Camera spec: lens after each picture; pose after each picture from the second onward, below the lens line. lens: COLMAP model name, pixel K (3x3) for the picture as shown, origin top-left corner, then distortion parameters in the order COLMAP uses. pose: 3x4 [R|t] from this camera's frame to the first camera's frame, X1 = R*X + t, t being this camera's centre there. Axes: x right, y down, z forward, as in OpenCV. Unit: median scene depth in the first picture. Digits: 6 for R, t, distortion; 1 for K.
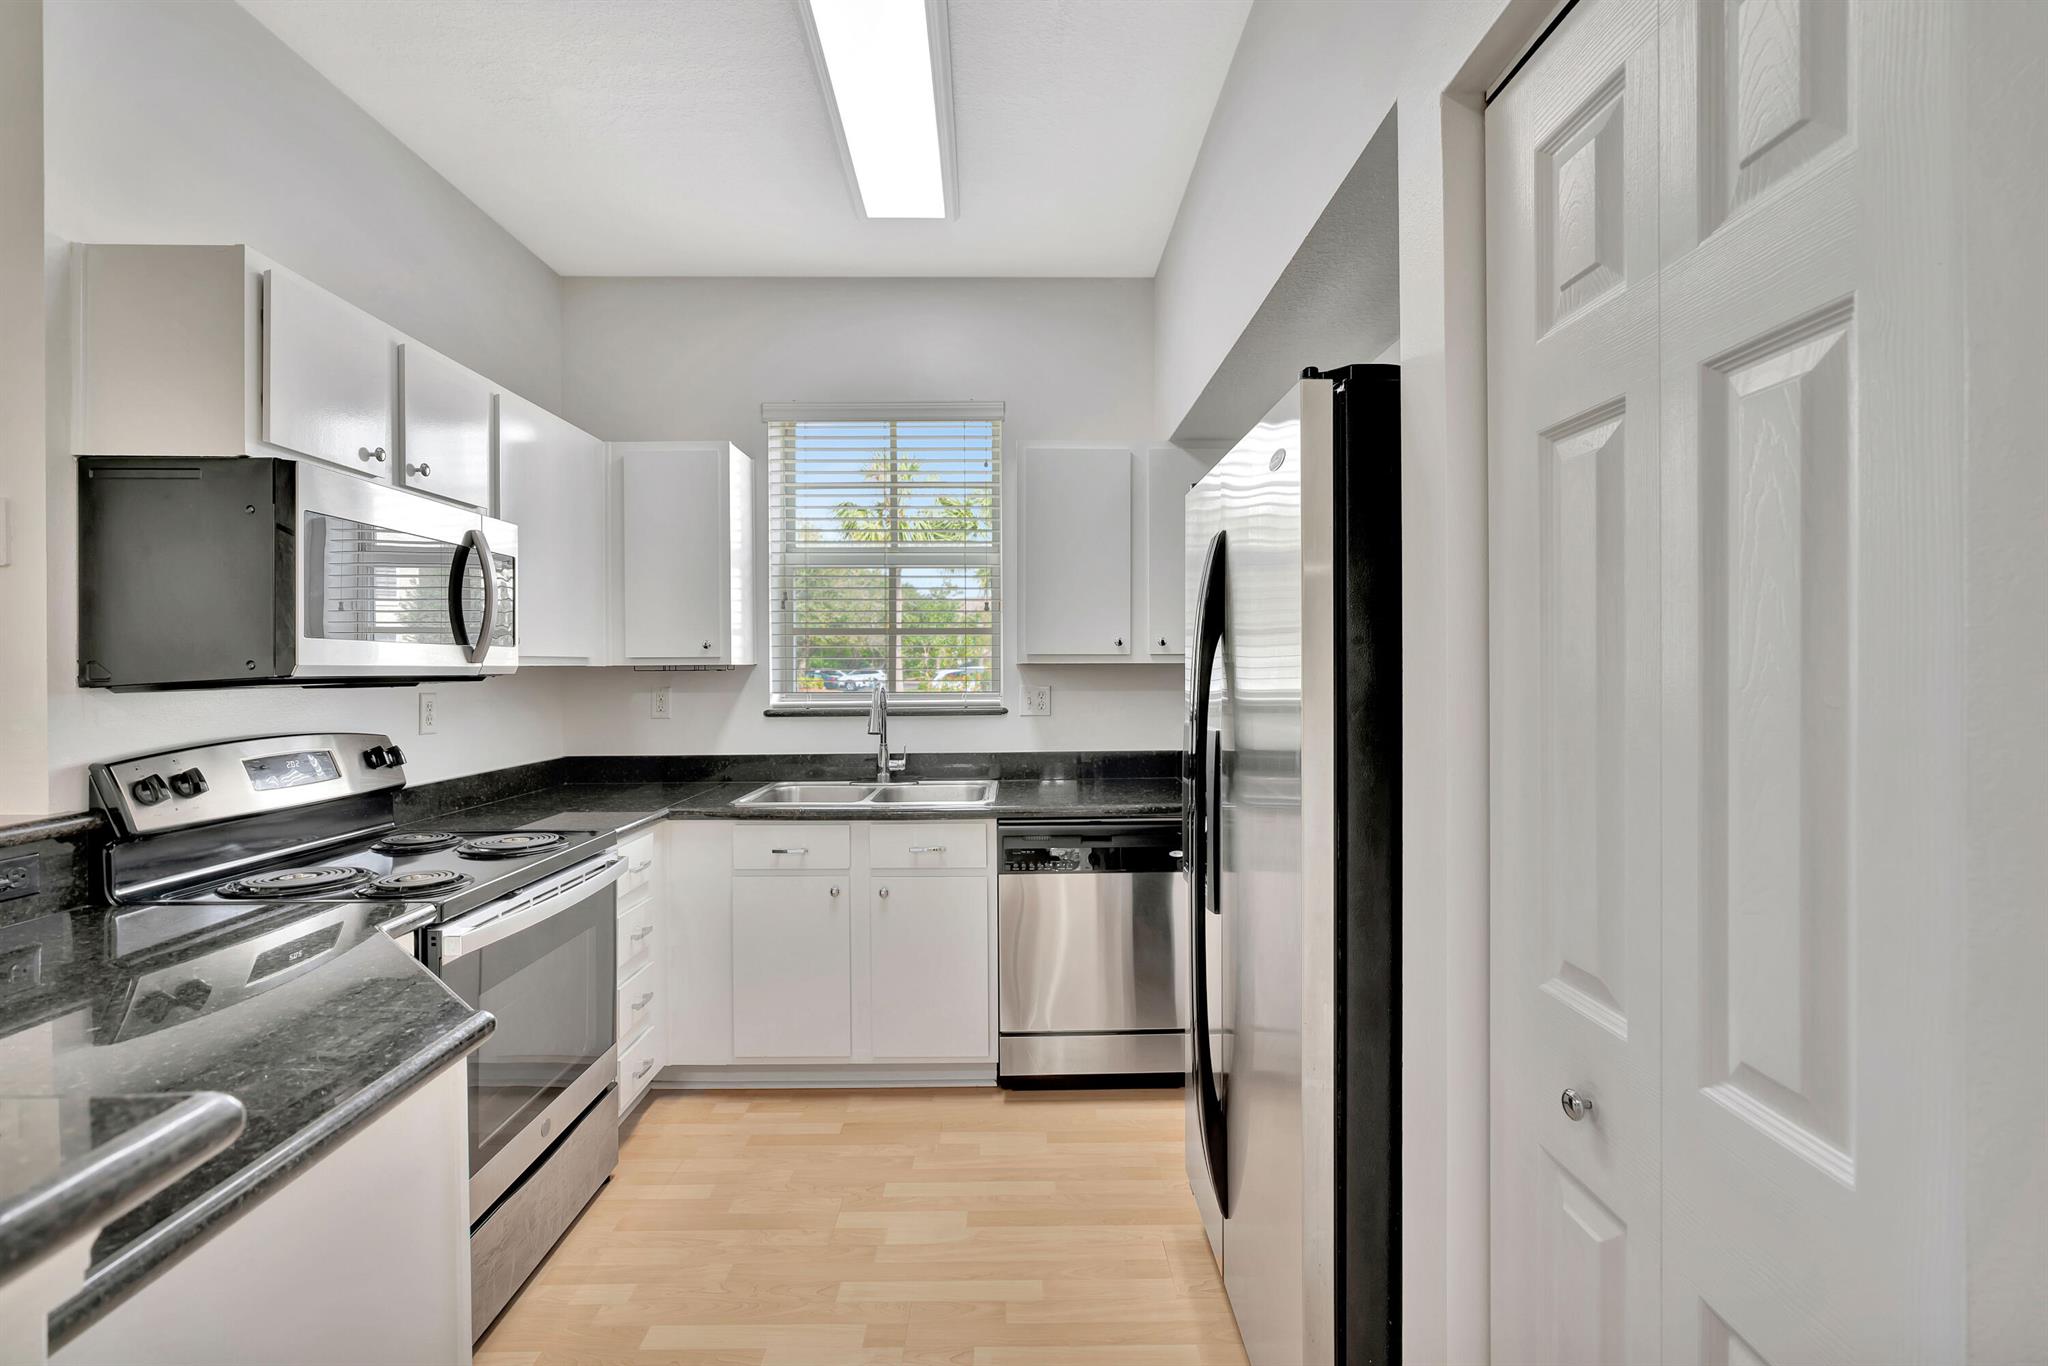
lens RADIAL K [[923.2, 0, 1028.6], [0, 923.2, 653.7], [0, 0, 1]] dist [-0.021060, 0.008054]
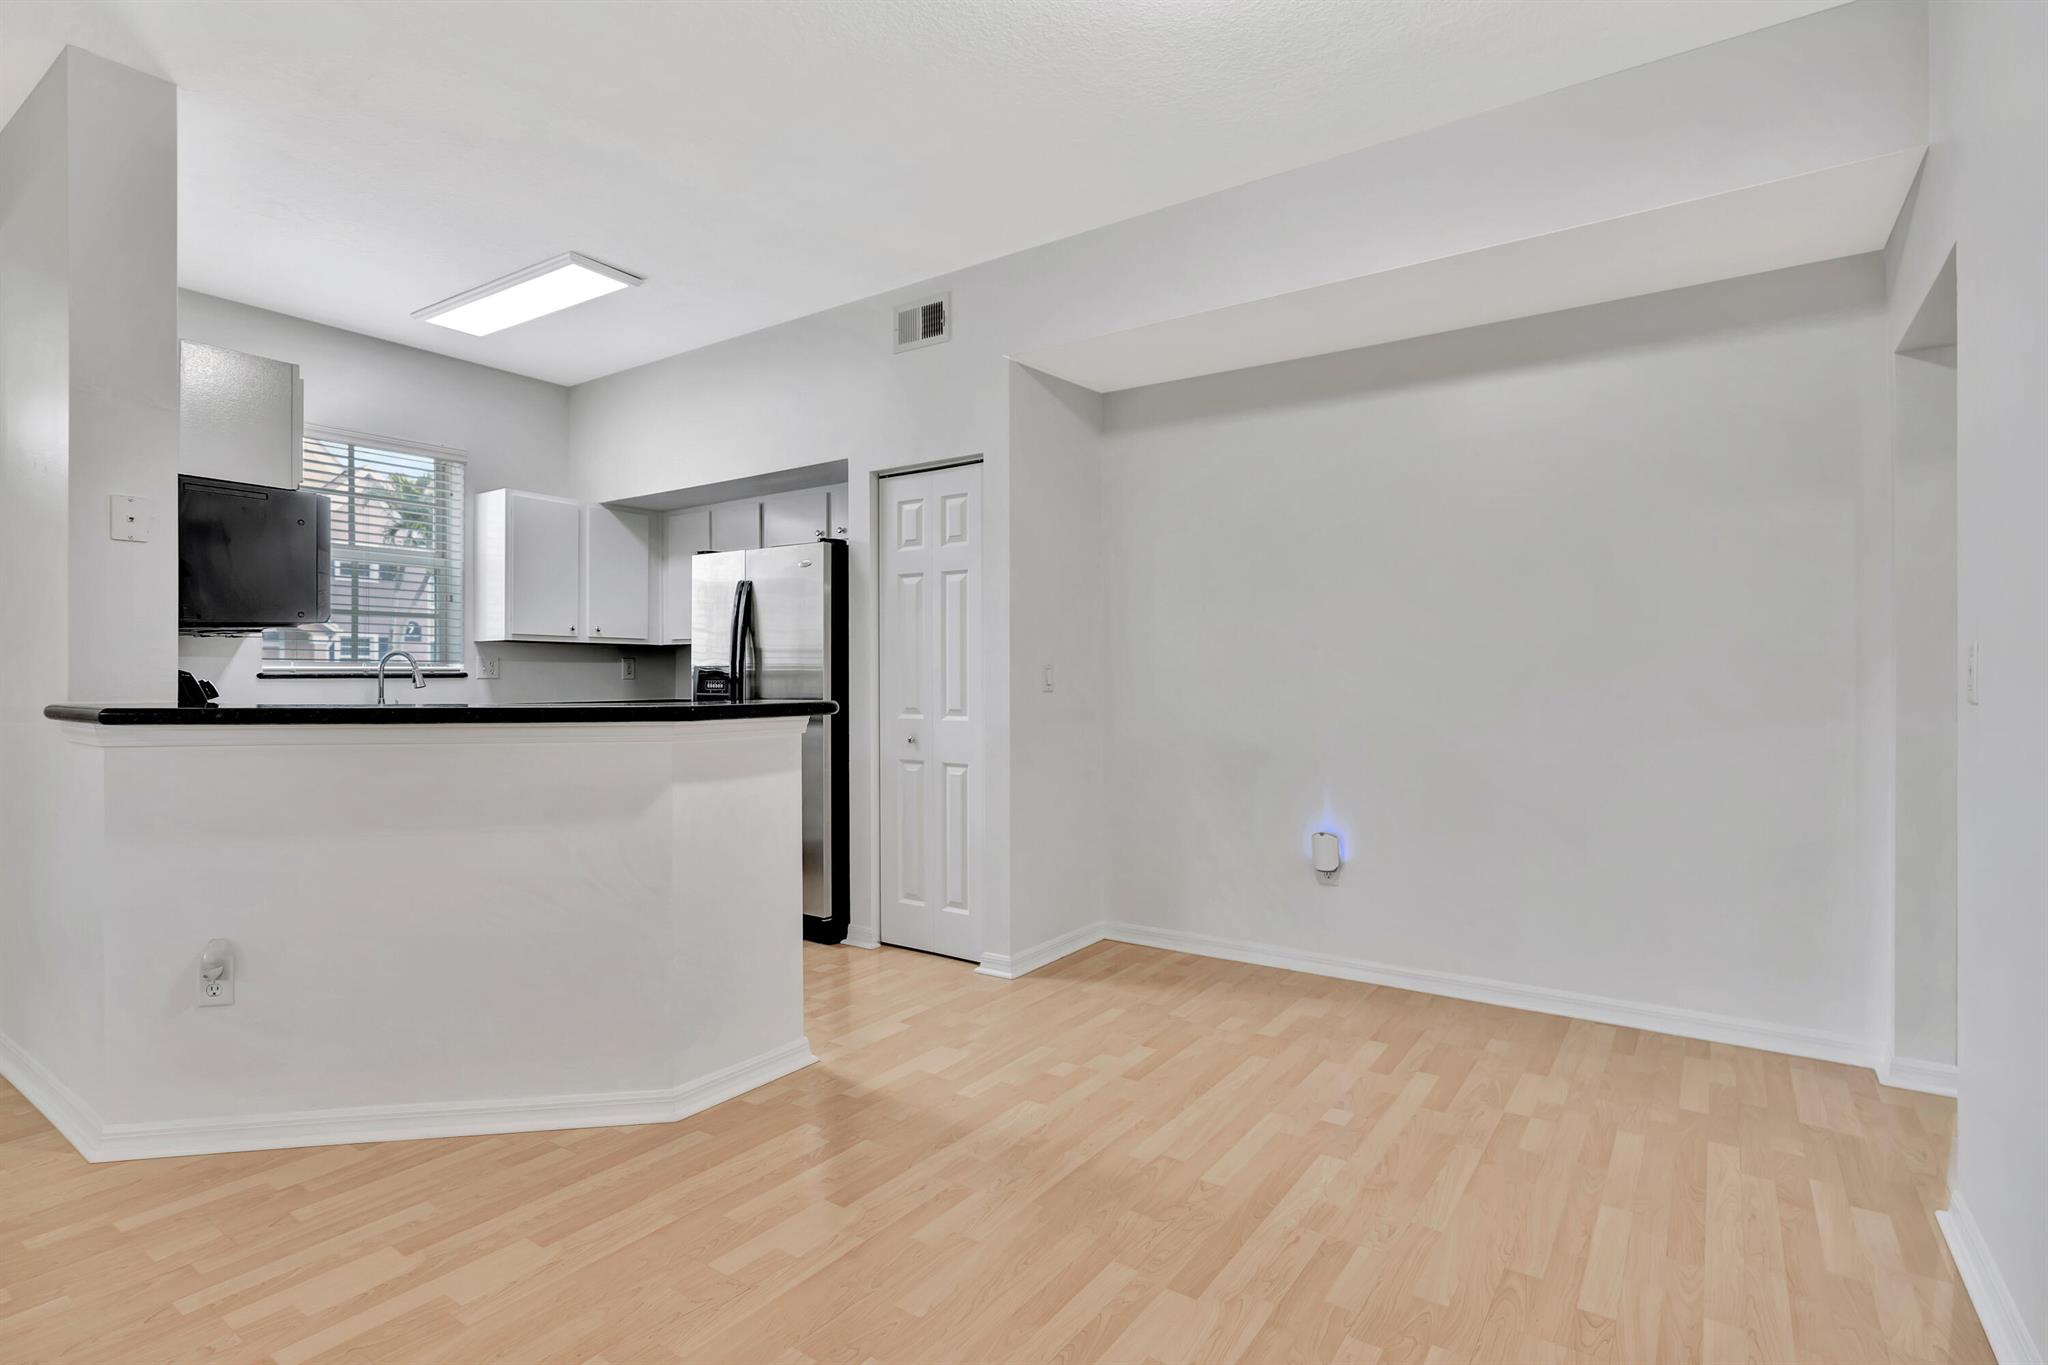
lens RADIAL K [[1009.9, 0, 1018.5], [0, 1009.9, 656.8], [0, 0, 1]] dist [0.001117, -0.000123]
pose [[0.588883, 0.019088, 0.807993, -1.058789], [-0.010955, 0.999818, -0.015635, 0.068358], [-0.808144, 0.000356, 0.588985, -0.787325]]
